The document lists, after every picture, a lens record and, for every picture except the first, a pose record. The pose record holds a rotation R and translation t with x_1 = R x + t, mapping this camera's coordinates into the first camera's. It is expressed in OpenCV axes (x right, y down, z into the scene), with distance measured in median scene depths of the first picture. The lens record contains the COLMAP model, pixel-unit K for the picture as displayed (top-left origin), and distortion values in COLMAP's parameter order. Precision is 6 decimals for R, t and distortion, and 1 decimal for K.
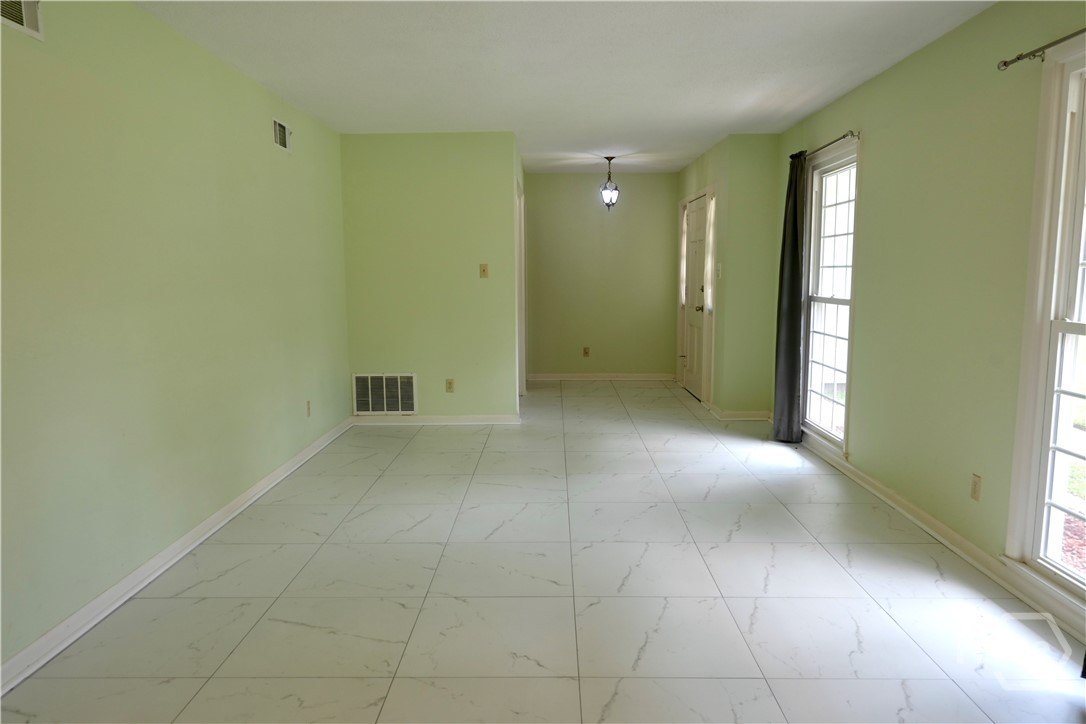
lens RADIAL K [[774.0, 0, 545.8], [0, 774.0, 370.1], [0, 0, 1]] dist [0.002801, -0.004618]
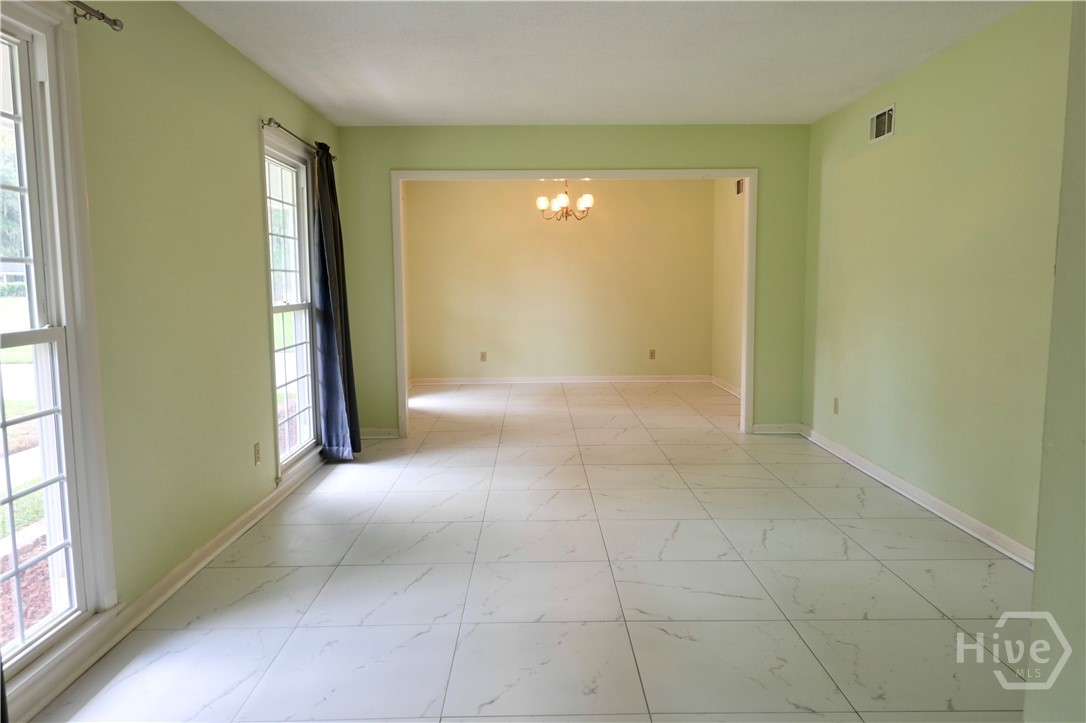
lens RADIAL K [[767.4, 0, 543.0], [0, 767.4, 361.5], [0, 0, 1]] dist [0.005355, -0.002827]
pose [[-0.999705, 0.014891, -0.019207, 0.114871], [0.010079, 0.973164, 0.229890, -0.219902], [0.022115, 0.229628, -0.973027, 1.822147]]
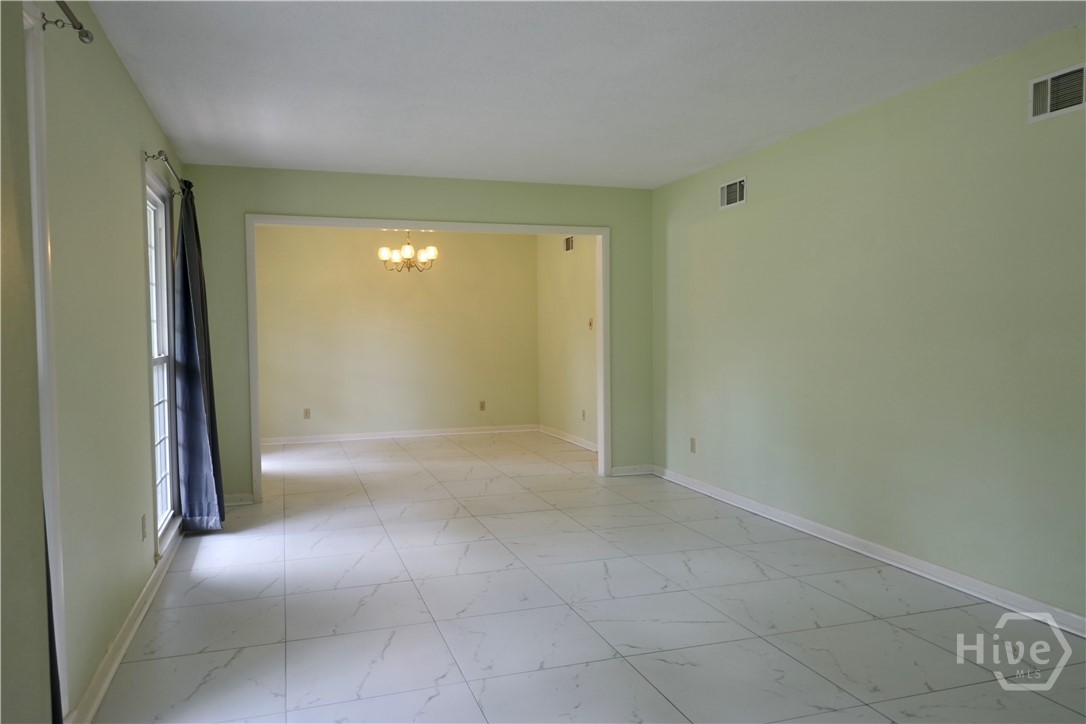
lens RADIAL K [[774.0, 0, 545.8], [0, 774.0, 370.1], [0, 0, 1]] dist [0.002801, -0.004618]
pose [[-0.945747, 0.030329, -0.323485, 0.319369], [-0.026117, 0.985315, 0.168736, -0.213269], [0.323852, 0.168030, -0.931067, 1.804141]]
